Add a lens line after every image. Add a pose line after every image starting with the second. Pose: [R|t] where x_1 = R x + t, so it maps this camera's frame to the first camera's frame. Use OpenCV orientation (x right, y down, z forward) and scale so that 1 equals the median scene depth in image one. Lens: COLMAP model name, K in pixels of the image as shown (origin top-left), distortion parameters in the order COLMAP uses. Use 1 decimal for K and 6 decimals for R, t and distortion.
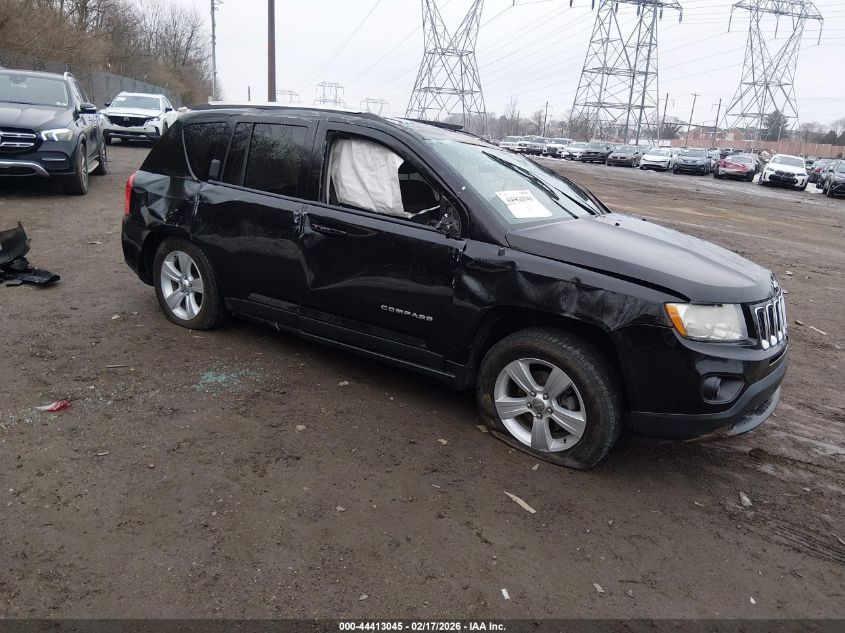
lens RADIAL K [[615.6, 0, 426.5], [0, 615.6, 323.2], [0, 0, 1]] dist [0.013508, -0.015412]
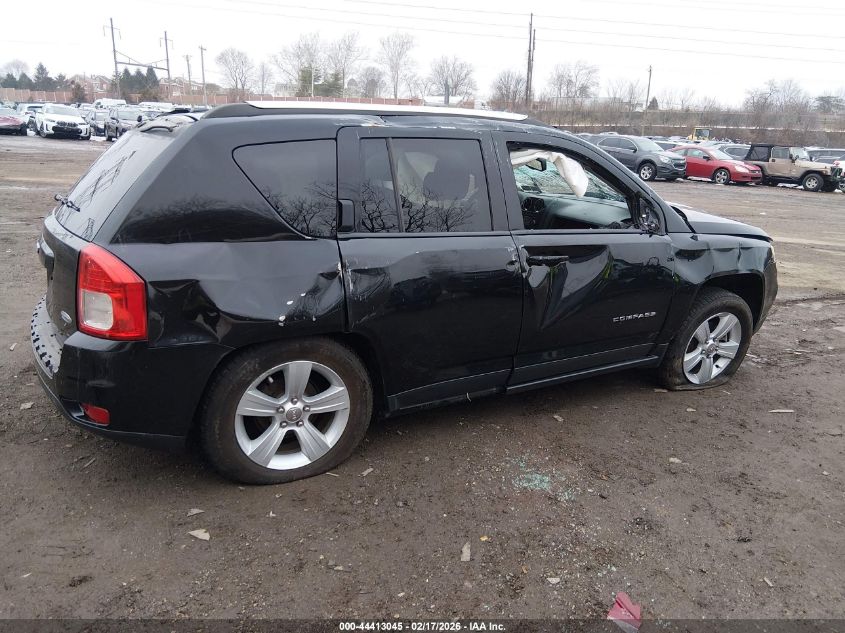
lens RADIAL K [[615.6, 0, 426.4], [0, 615.6, 320.2], [0, 0, 1]] dist [0.013508, -0.015412]
pose [[0.476297, -0.315021, 0.820916, -1.141208], [0.253291, 0.943199, 0.214987, -0.349343], [-0.842012, 0.105533, 0.529035, 0.816356]]
